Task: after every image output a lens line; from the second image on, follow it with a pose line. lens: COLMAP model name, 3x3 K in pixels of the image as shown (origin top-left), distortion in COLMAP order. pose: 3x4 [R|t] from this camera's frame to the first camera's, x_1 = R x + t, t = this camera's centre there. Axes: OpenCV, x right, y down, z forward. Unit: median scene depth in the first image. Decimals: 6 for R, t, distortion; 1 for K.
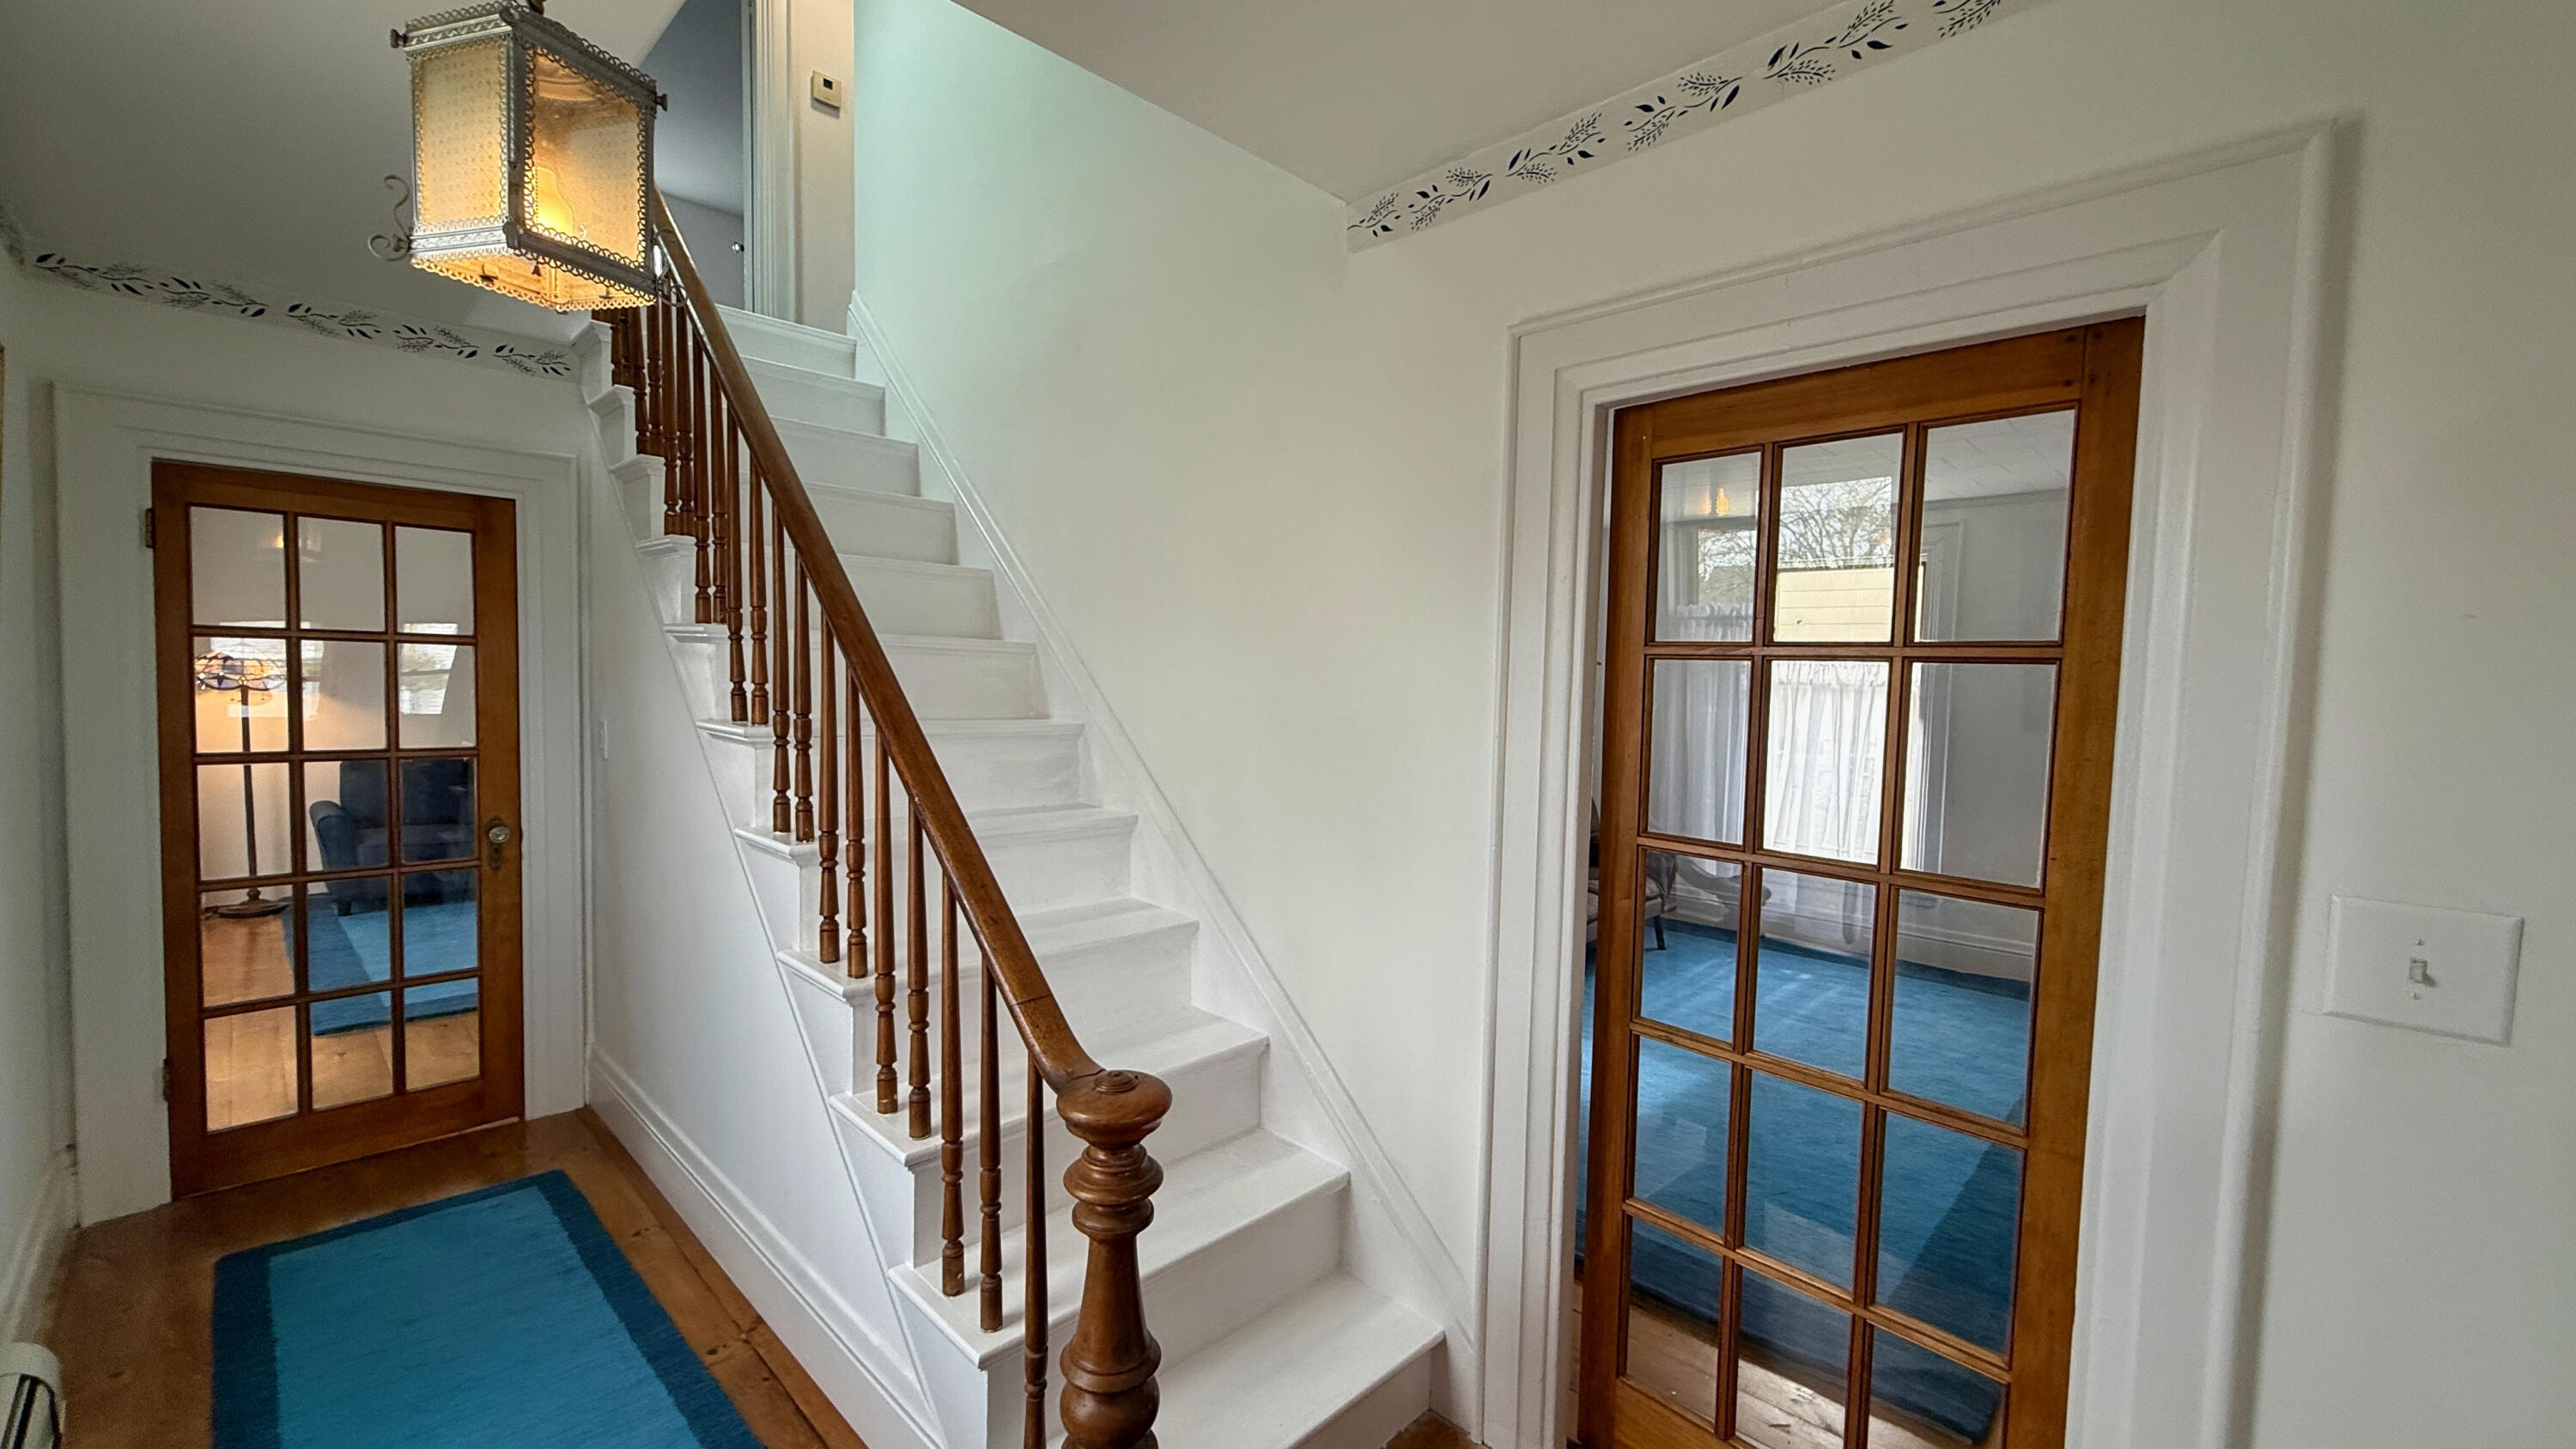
lens RADIAL K [[1028.4, 0, 1279.8], [0, 1028.4, 728.2], [0, 0, 1]] dist [0.000969, -0.000066]
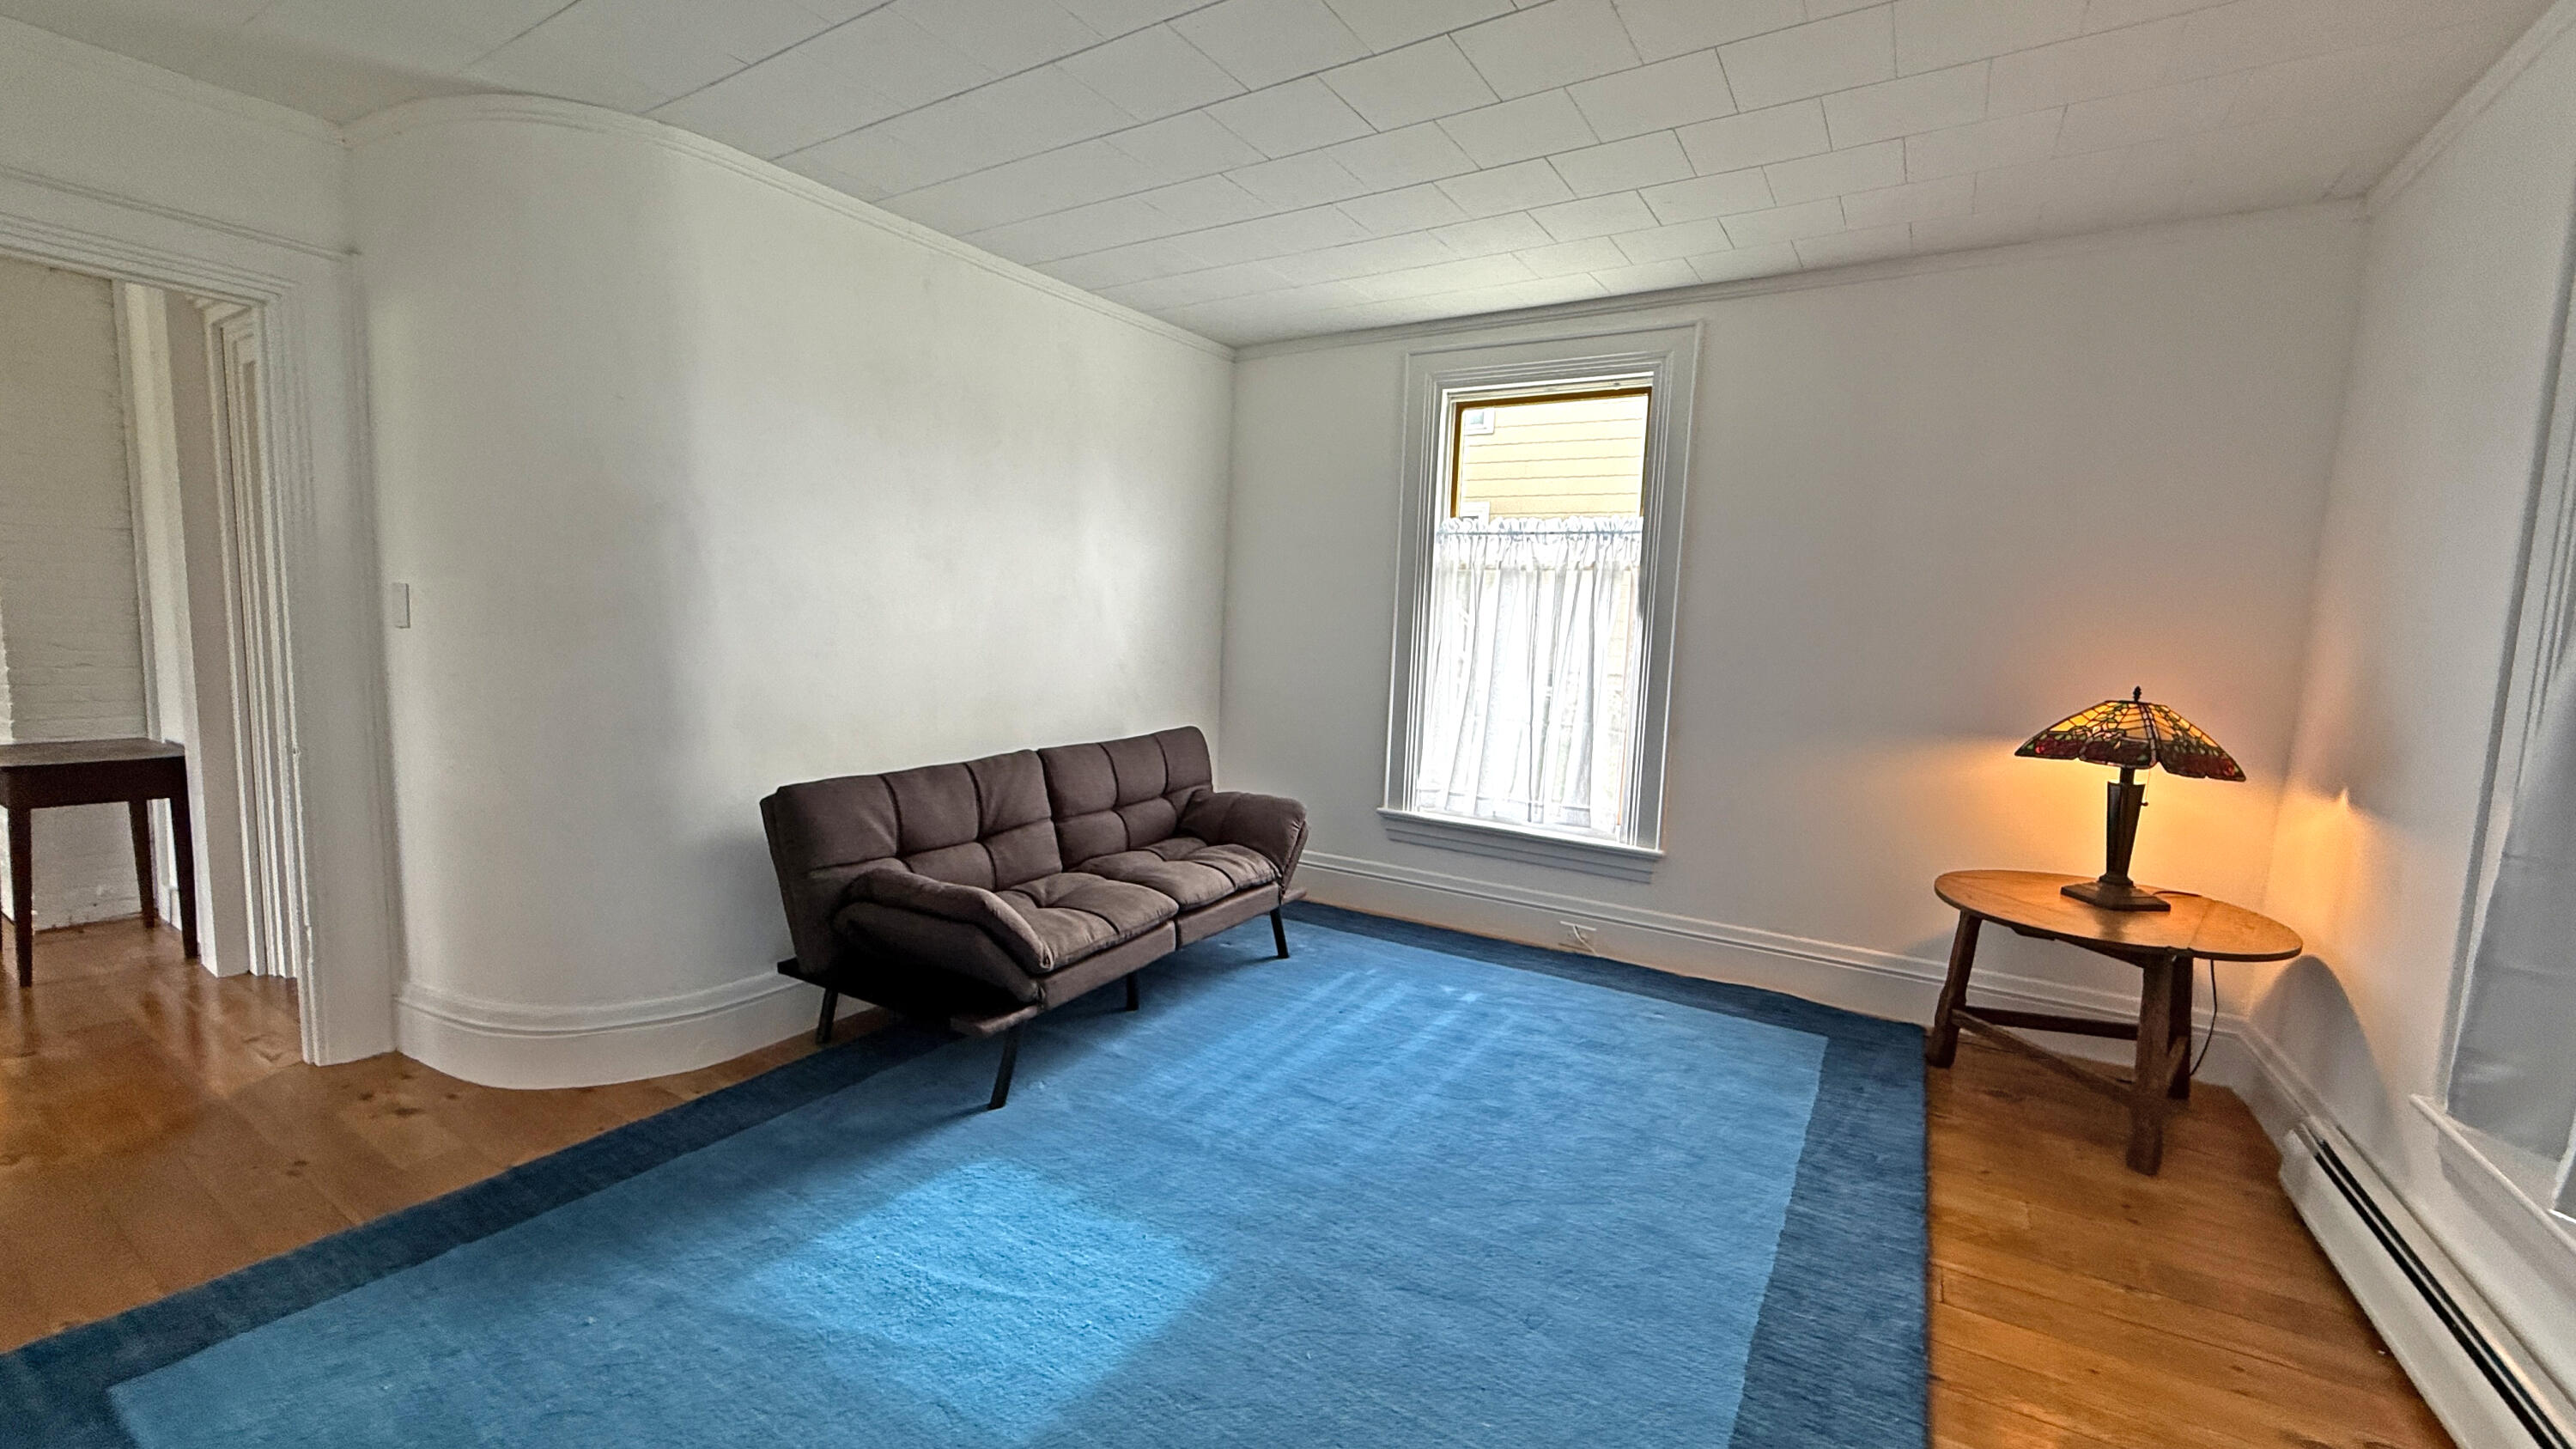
lens RADIAL K [[1028.4, 0, 1289.8], [0, 1028.4, 726.6], [0, 0, 1]] dist [0.000969, -0.000066]
pose [[0.975964, -0.008430, 0.217768, 0.257666], [-0.004682, 0.998210, 0.059625, 0.028292], [-0.217881, -0.059212, 0.974178, 0.395334]]
